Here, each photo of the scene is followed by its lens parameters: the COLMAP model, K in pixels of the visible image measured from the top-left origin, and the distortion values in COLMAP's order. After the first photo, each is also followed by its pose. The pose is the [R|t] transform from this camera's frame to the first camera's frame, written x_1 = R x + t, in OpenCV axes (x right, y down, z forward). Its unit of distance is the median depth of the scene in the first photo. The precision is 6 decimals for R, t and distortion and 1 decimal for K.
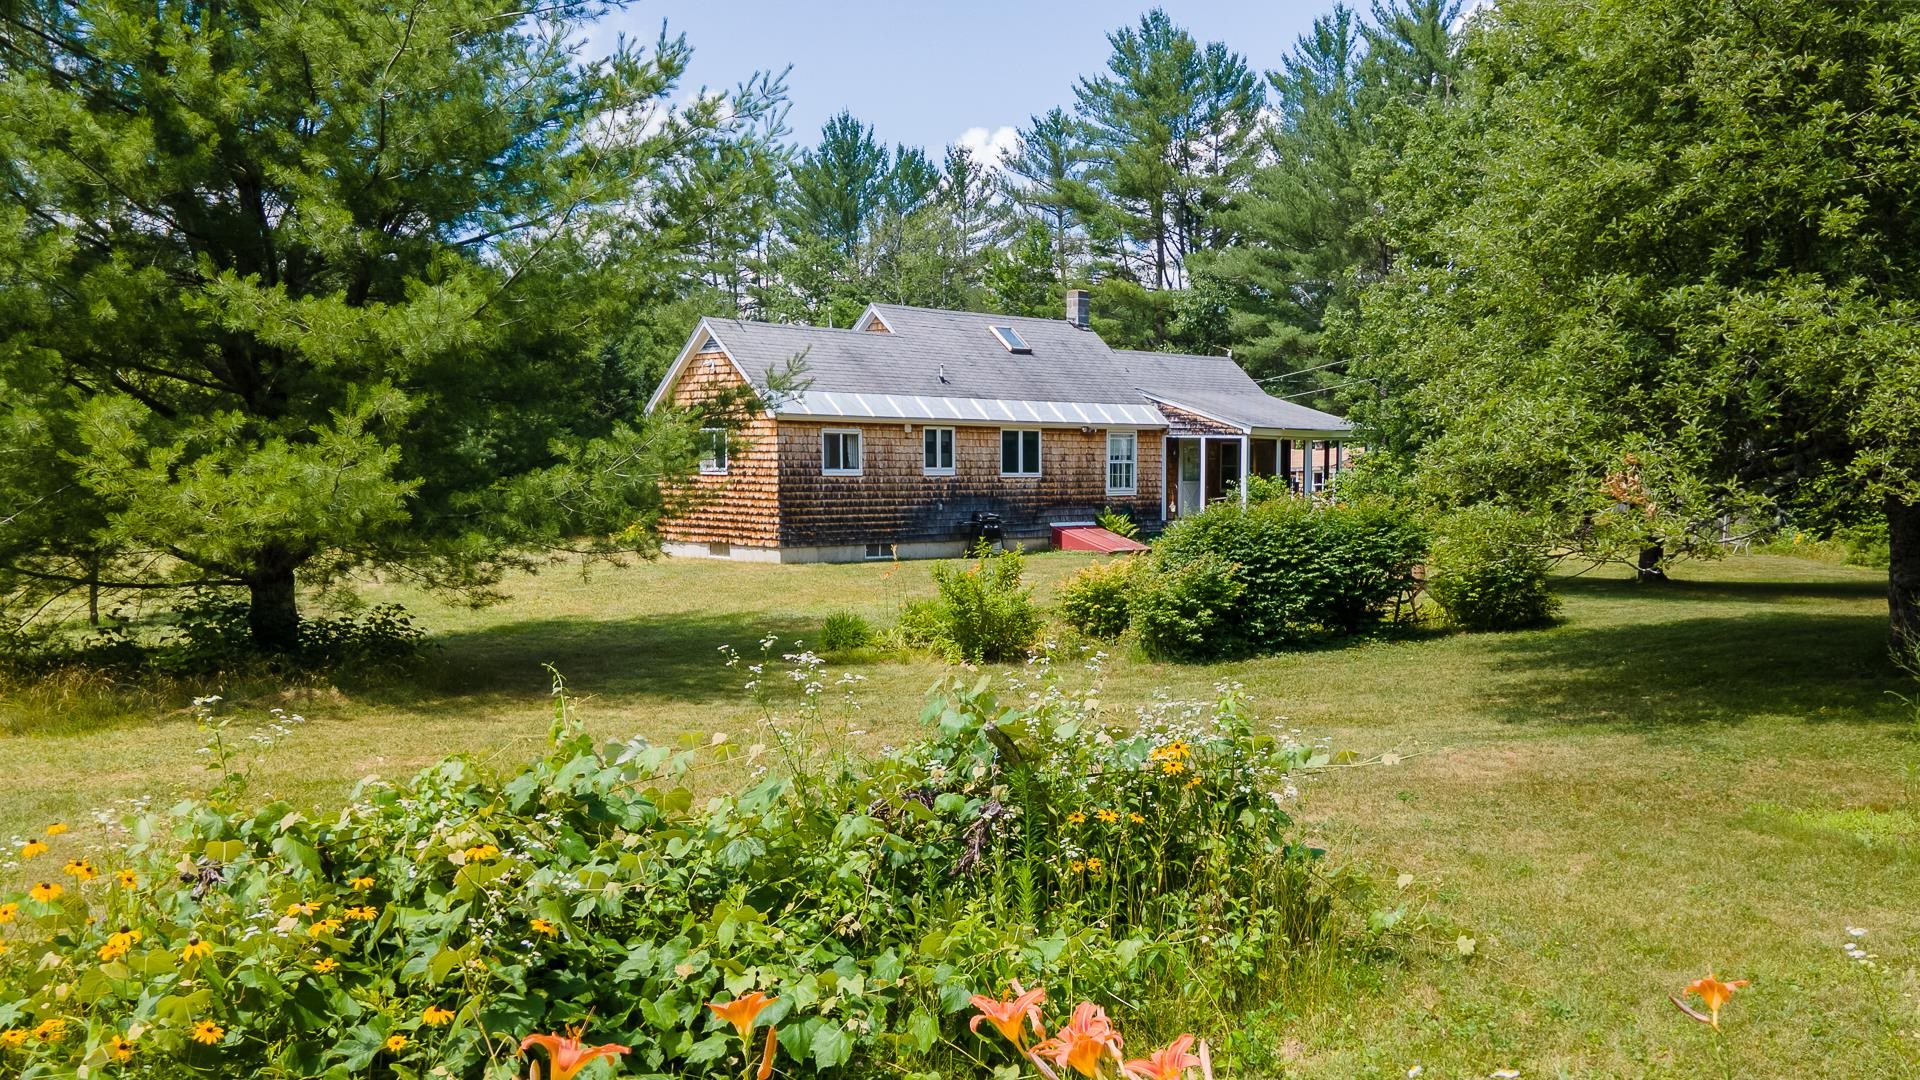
lens RADIAL K [[1585.3, 0, 1059.6], [0, 1585.3, 608.7], [0, 0, 1]] dist [0.082834, 0.000169]
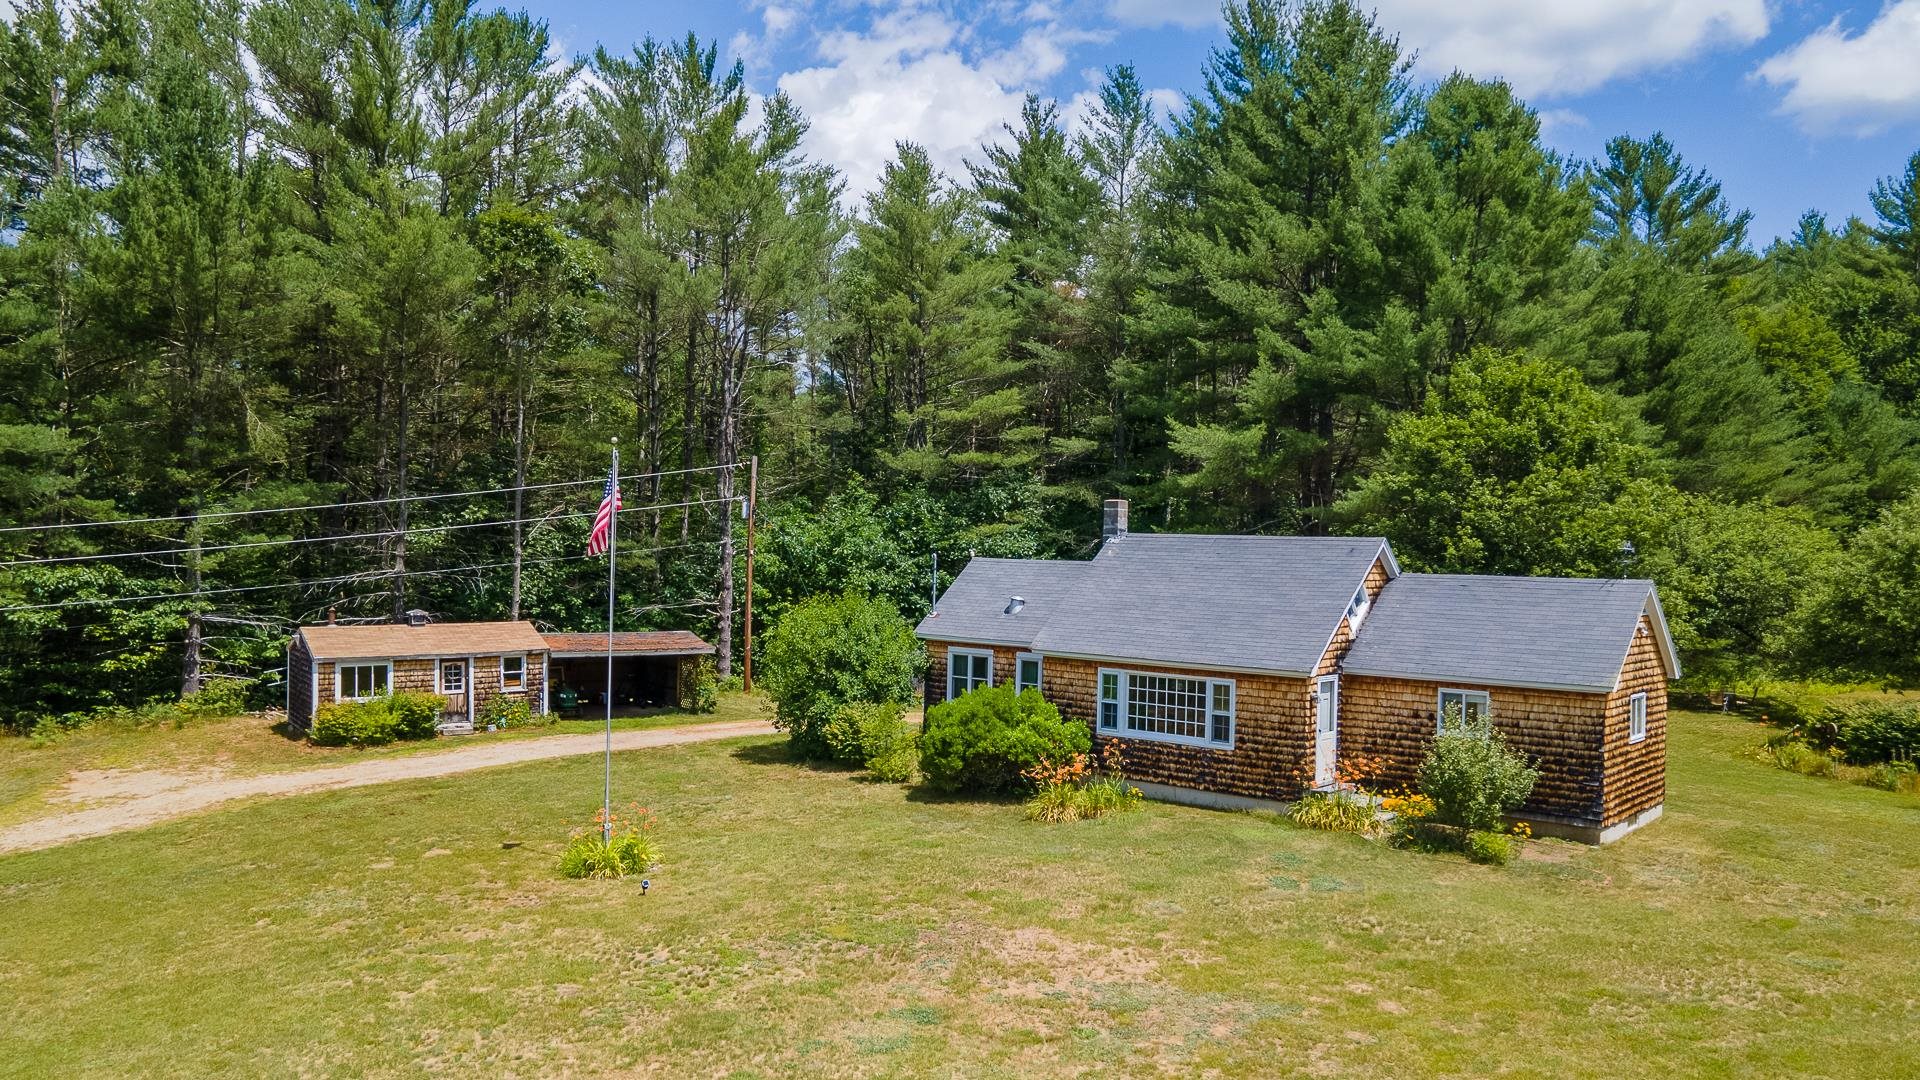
lens RADIAL K [[1433.5, 0, 938.9], [0, 1433.5, 545.9], [0, 0, 1]] dist [0.028771, -0.003307]
pose [[-0.090614, -0.014913, 0.995774, -0.945225], [0.060690, 0.997947, 0.020469, -0.222357], [-0.994035, 0.062289, -0.089523, 1.352708]]
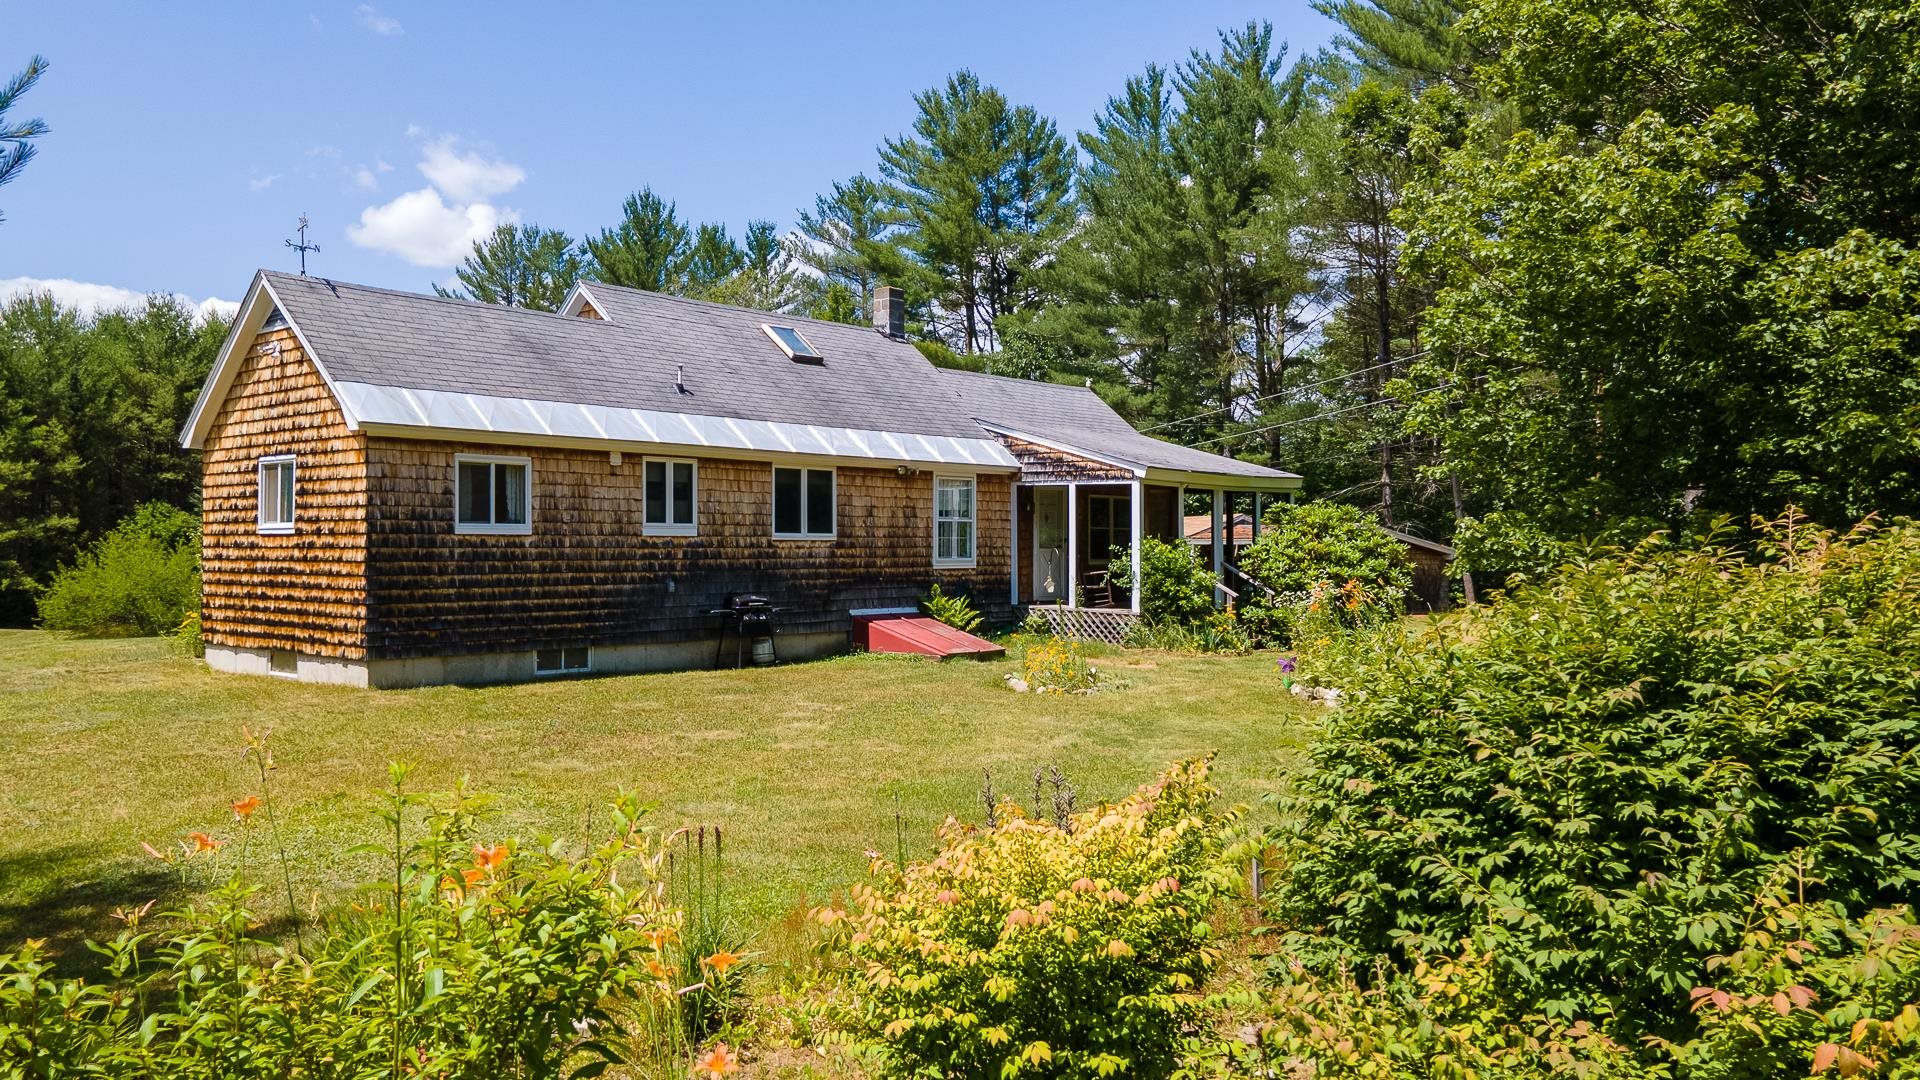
lens RADIAL K [[1405.4, 0, 941.1], [0, 1405.4, 541.3], [0, 0, 1]] dist [0.040854, 0.001519]
pose [[0.998513, -0.002101, 0.054475, 0.000166], [0.007297, 0.995417, -0.095355, -0.026973], [-0.054025, 0.095611, 0.993952, 0.422955]]
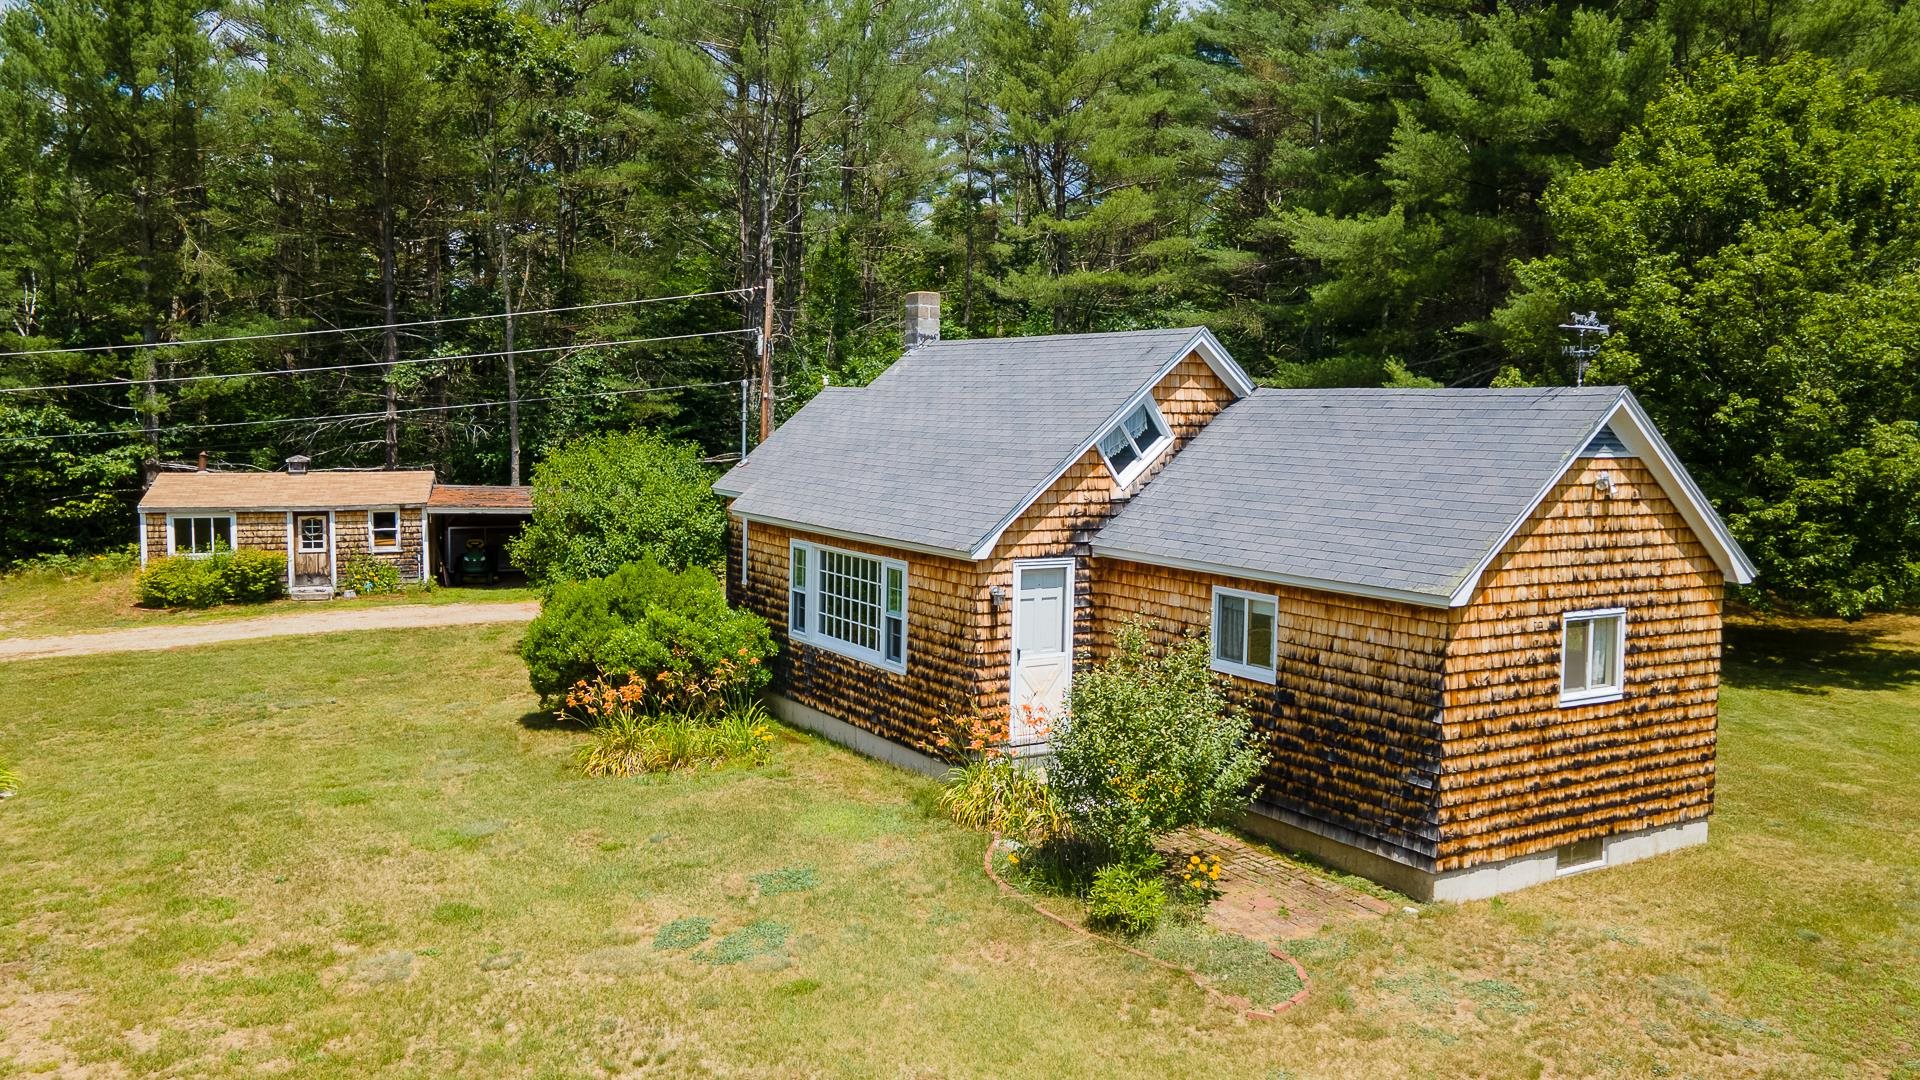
lens RADIAL K [[1436.2, 0, 924.9], [0, 1436.2, 497.9], [0, 0, 1]] dist [0.055808, -0.002275]
pose [[0.233668, -0.069506, 0.969829, -0.630777], [0.066275, 0.996260, 0.055432, -0.168793], [-0.970055, 0.051323, 0.237401, 0.991254]]
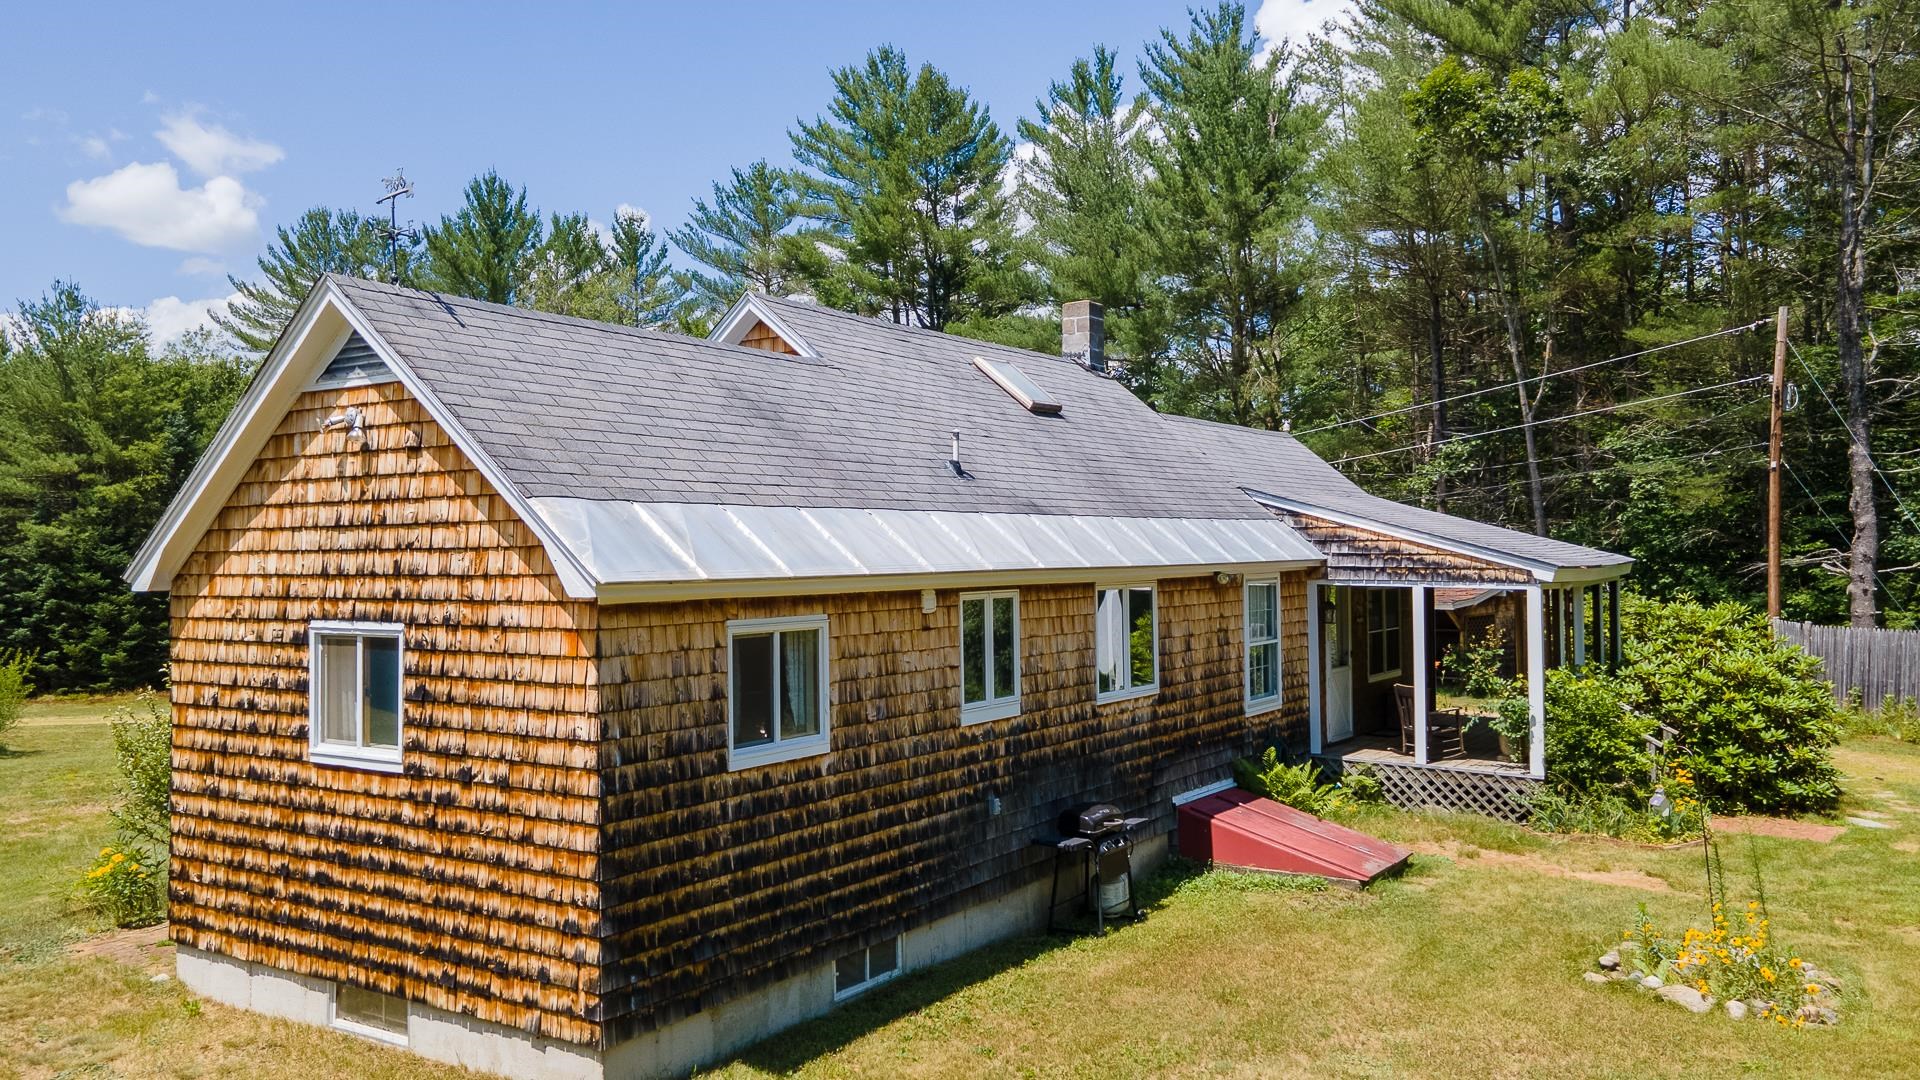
lens RADIAL K [[1425.8, 0, 936.4], [0, 1425.8, 540.1], [0, 0, 1]] dist [0.043223, 0.002602]
pose [[0.981625, -0.013574, 0.190338, -0.143662], [0.032247, 0.994921, -0.095354, -0.089508], [-0.188077, 0.099740, 0.977077, 0.633322]]
